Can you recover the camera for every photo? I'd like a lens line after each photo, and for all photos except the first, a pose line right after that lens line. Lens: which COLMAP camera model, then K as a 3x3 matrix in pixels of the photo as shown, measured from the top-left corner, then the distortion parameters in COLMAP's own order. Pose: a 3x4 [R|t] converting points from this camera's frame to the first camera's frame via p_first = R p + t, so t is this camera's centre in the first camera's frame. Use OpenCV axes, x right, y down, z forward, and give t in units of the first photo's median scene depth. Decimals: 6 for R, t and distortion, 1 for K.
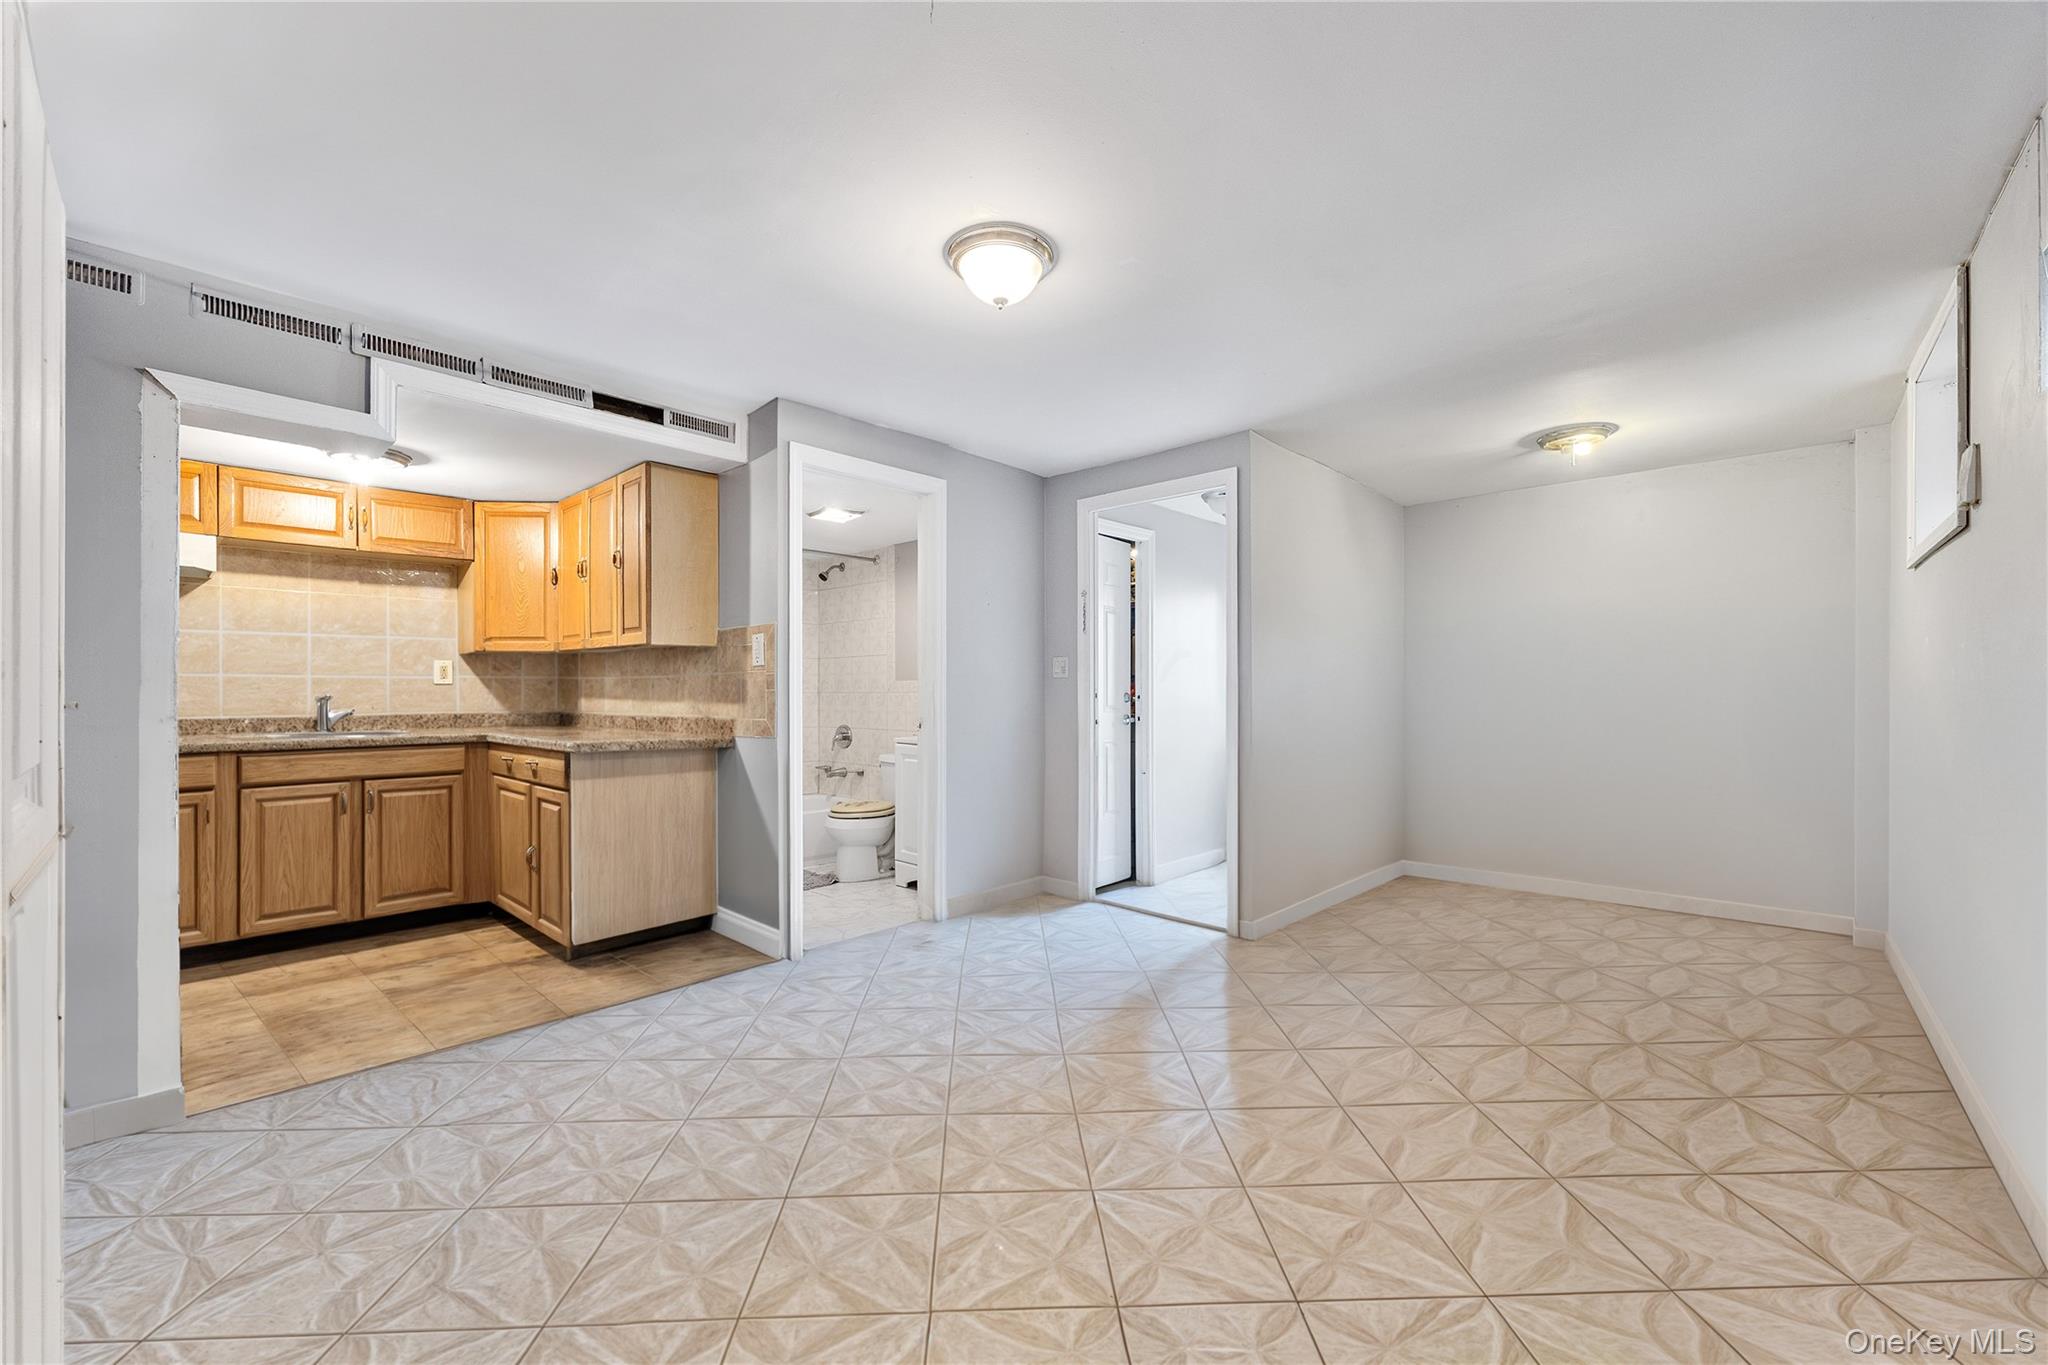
lens RADIAL K [[775.8, 0, 1022.9], [0, 775.8, 688.2], [0, 0, 1]] dist [0.000484, -0.000253]
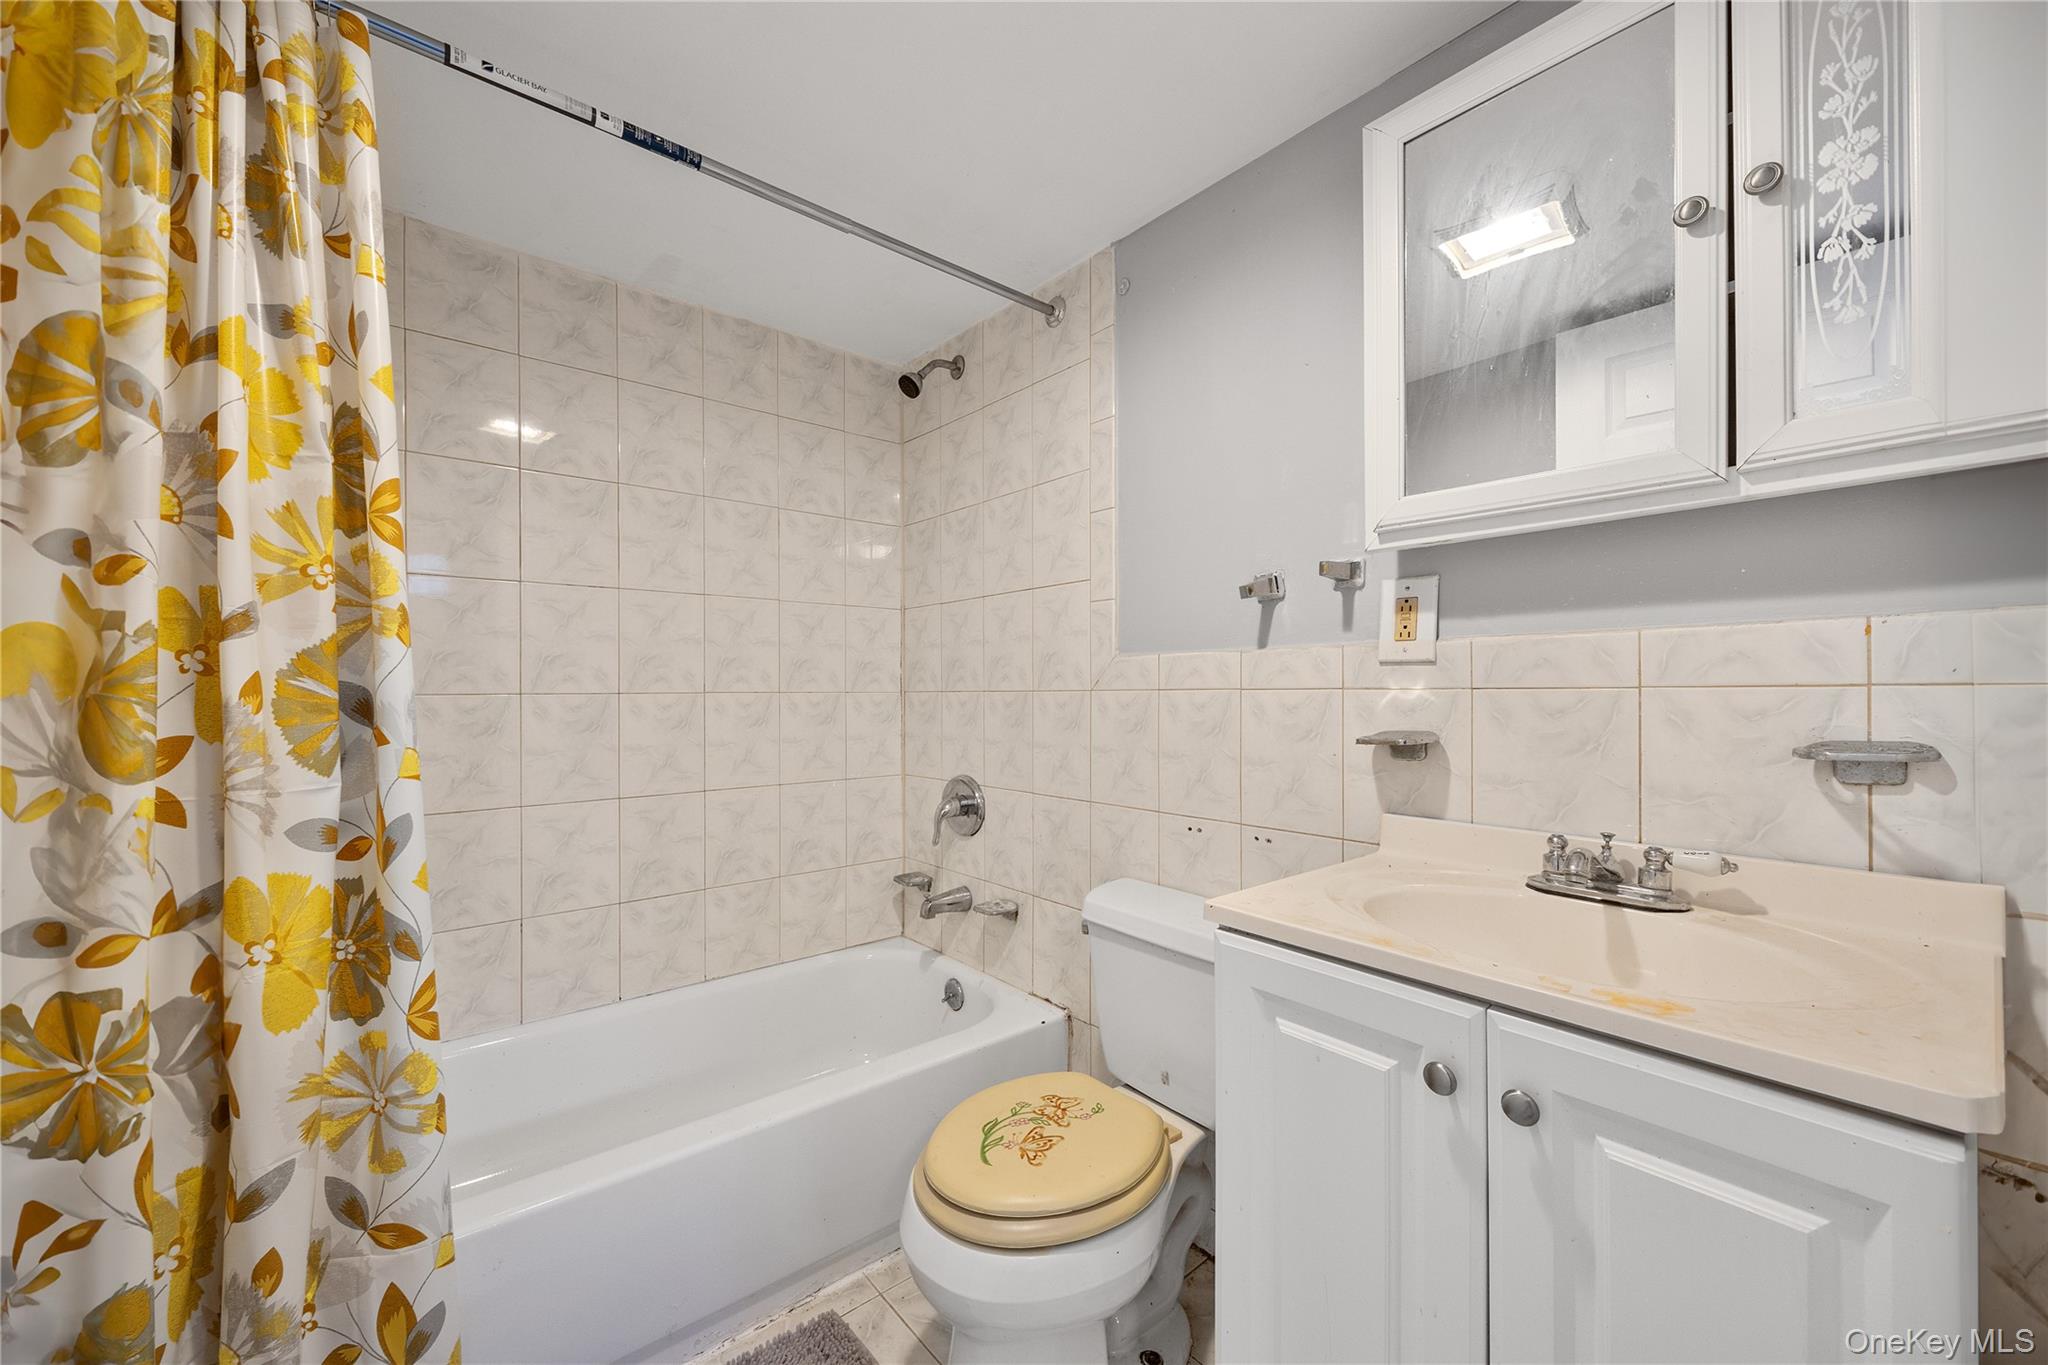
lens RADIAL K [[775.8, 0, 1026.6], [0, 775.8, 687.2], [0, 0, 1]] dist [0.000484, -0.000253]
pose [[0.990679, -0.001693, -0.136205, -0.145340], [0.001688, 0.999999, -0.000151, 0.003372], [0.136205, -0.000080, 0.990681, 0.614499]]
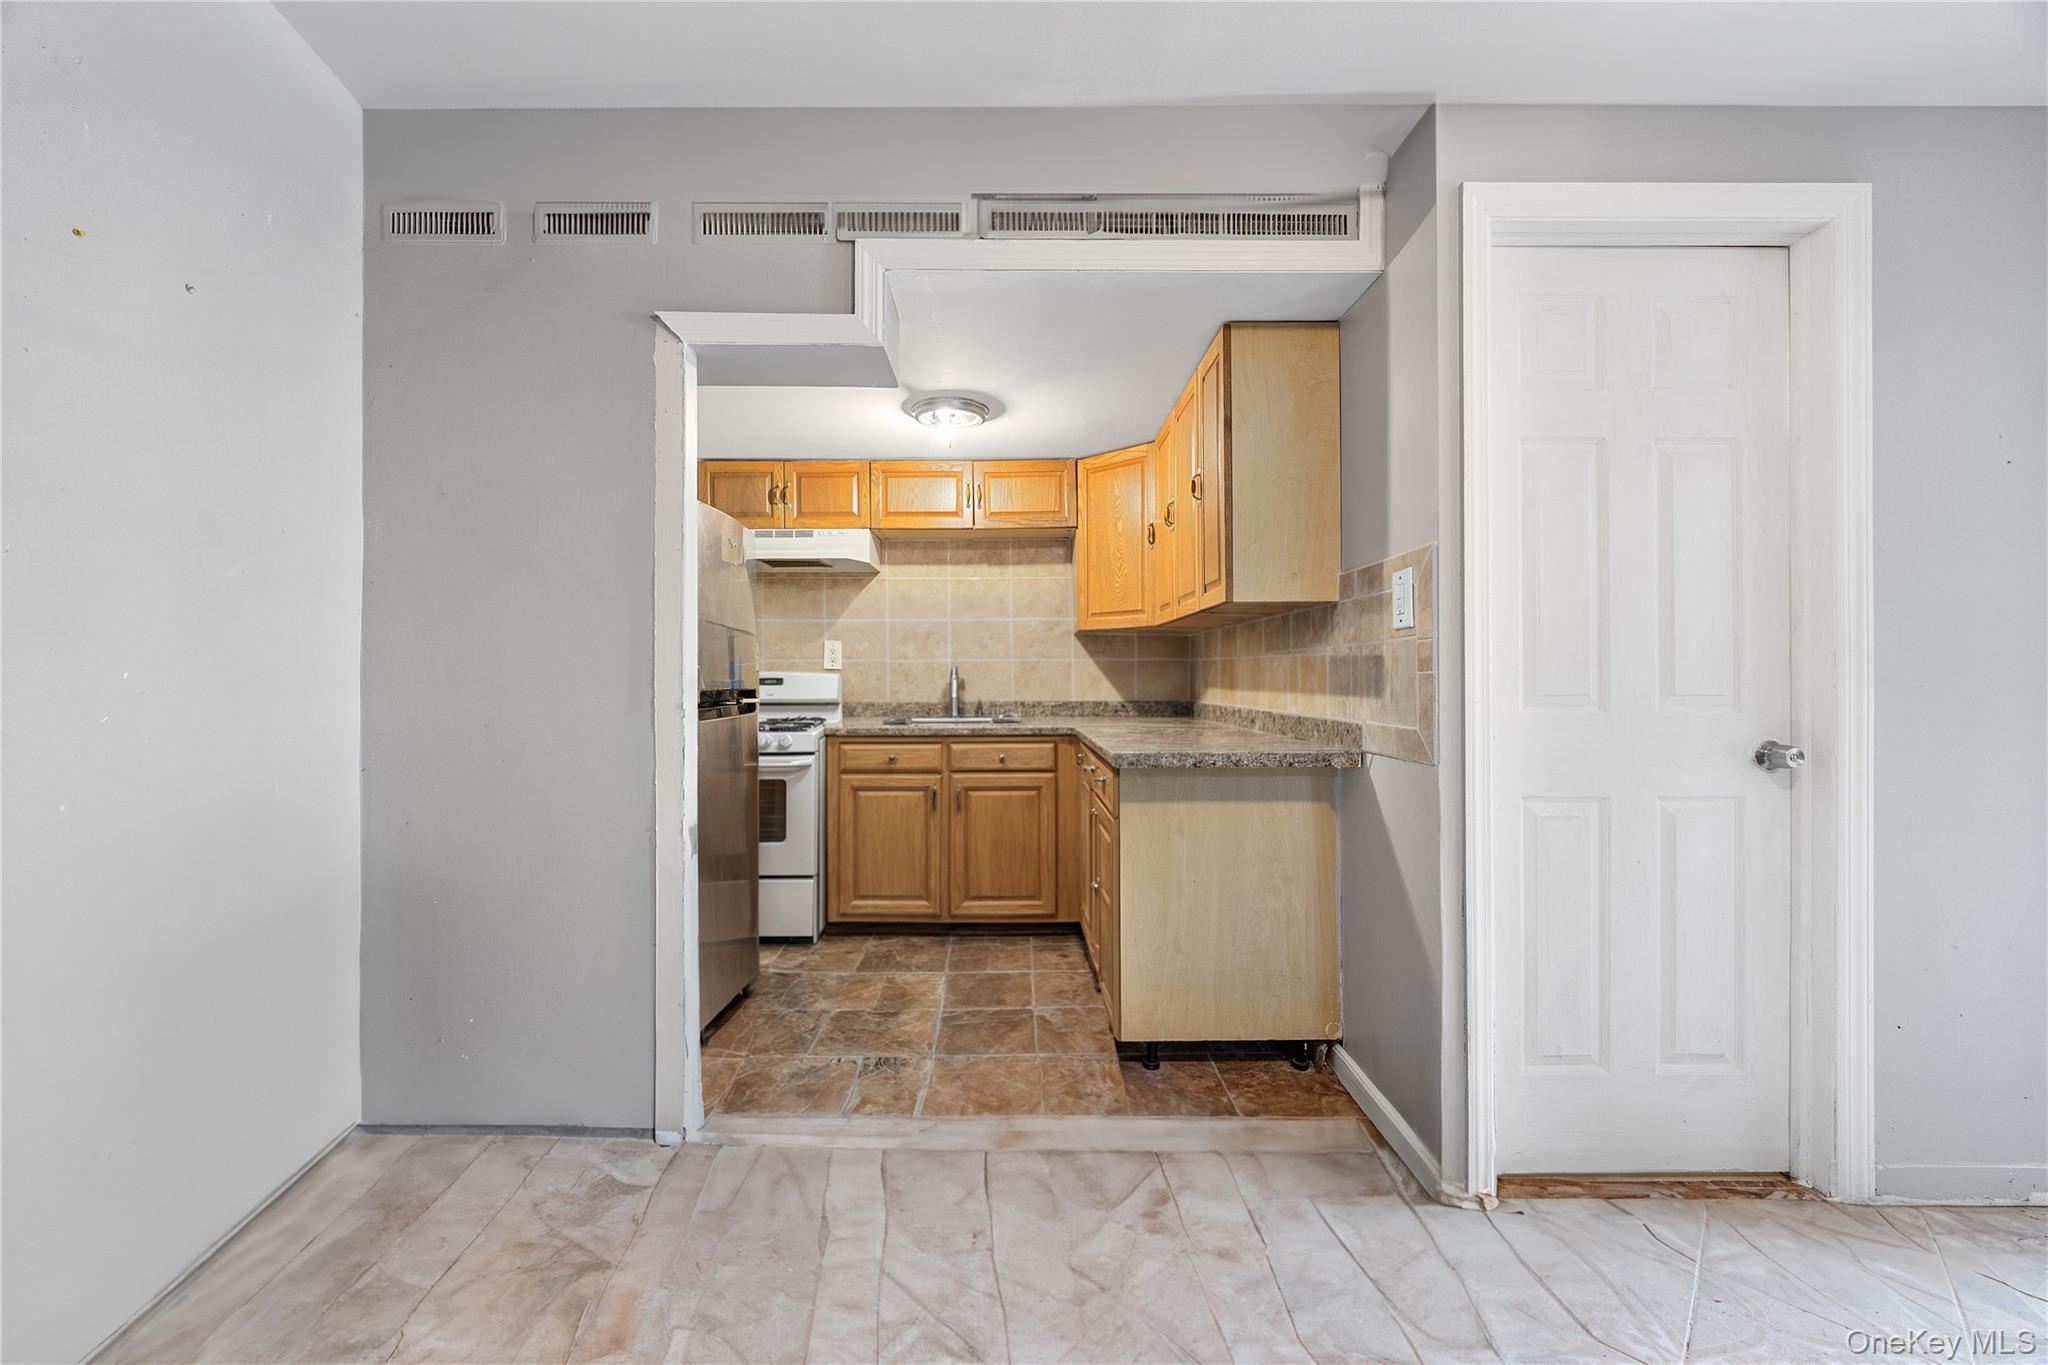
lens RADIAL K [[775.8, 0, 1022.6], [0, 775.8, 674.1], [0, 0, 1]] dist [0.000484, -0.000253]
pose [[0.669102, -0.003474, -0.743163, -0.110373], [0.003177, 0.999993, -0.001814, 0.003736], [0.743164, -0.001148, 0.669108, 0.421461]]
